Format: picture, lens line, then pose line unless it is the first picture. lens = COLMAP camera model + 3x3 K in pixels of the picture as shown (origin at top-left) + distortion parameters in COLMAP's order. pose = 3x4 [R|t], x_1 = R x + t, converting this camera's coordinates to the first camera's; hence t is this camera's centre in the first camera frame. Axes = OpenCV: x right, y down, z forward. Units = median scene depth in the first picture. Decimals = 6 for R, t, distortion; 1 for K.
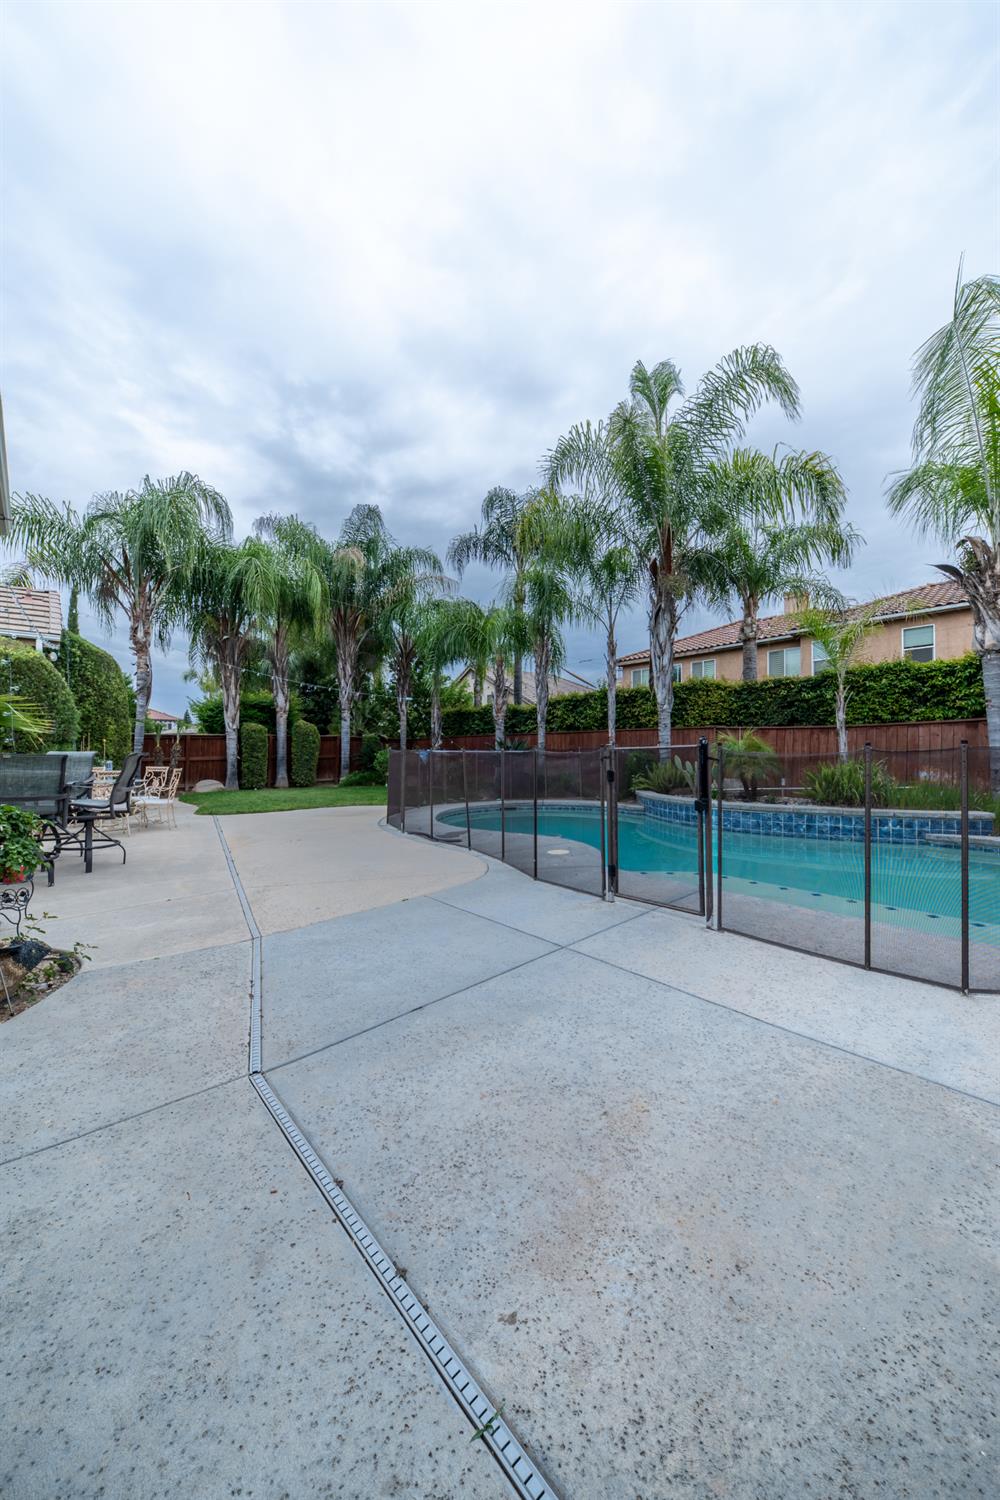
lens RADIAL K [[518.5, 0, 498.0], [0, 518.5, 754.8], [0, 0, 1]] dist [-0.000470, -0.000090]
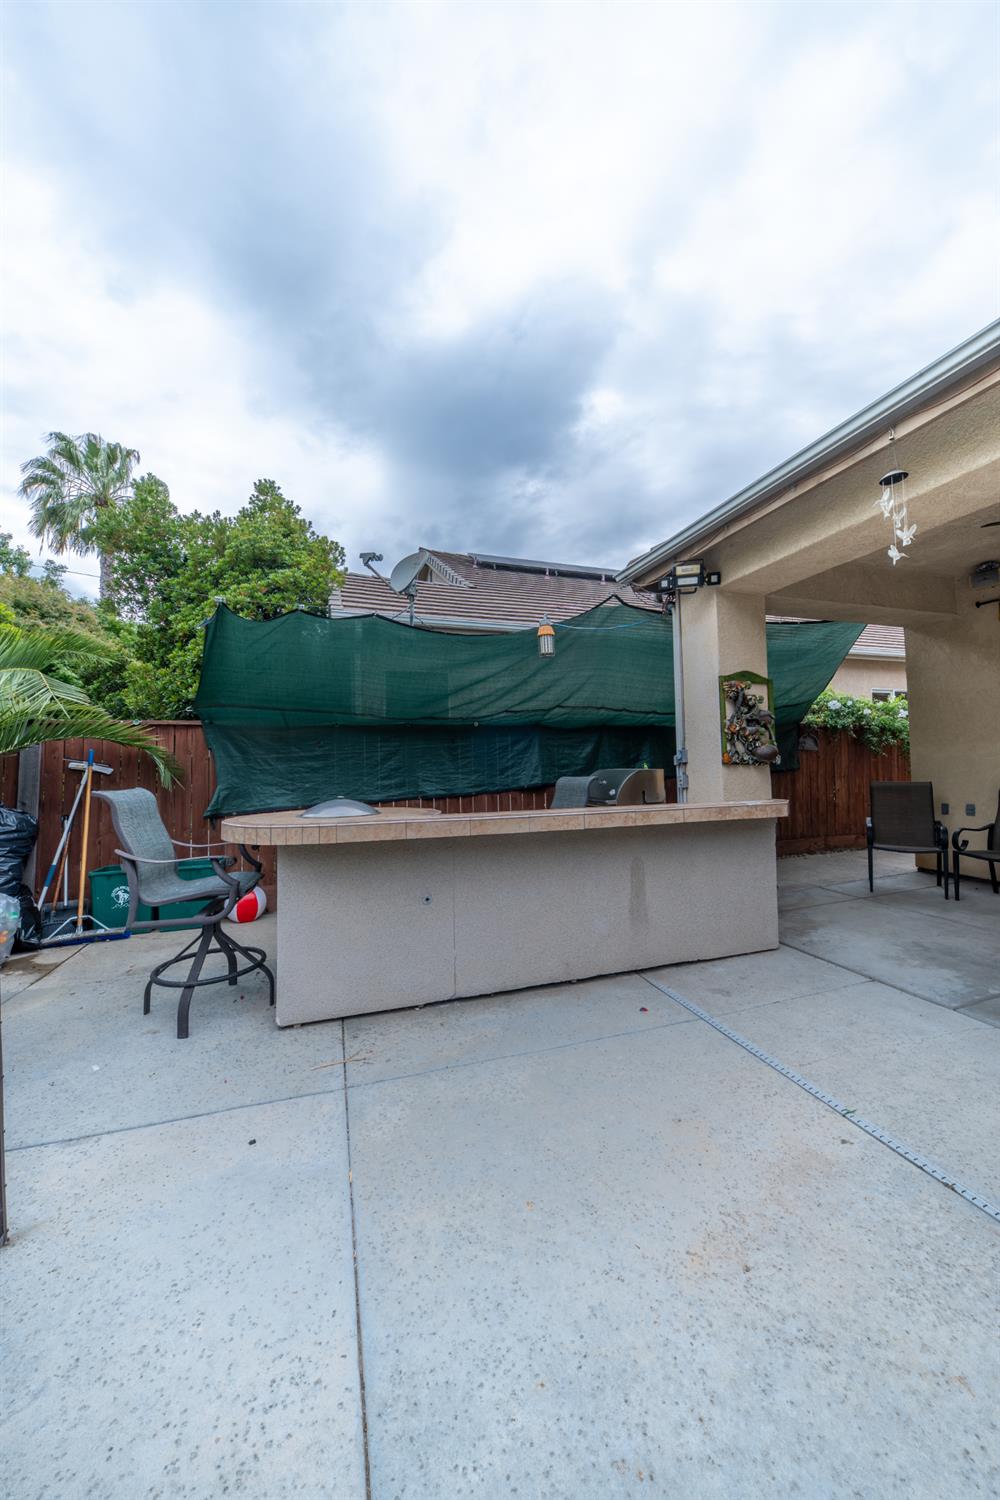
lens RADIAL K [[518.5, 0, 500.6], [0, 518.5, 746.0], [0, 0, 1]] dist [-0.000470, -0.000090]
pose [[-0.920251, 0.042133, 0.389053, 0.185089], [0.028367, 0.998754, -0.041062, -0.062696], [-0.390298, -0.026751, -0.920300, 1.643546]]
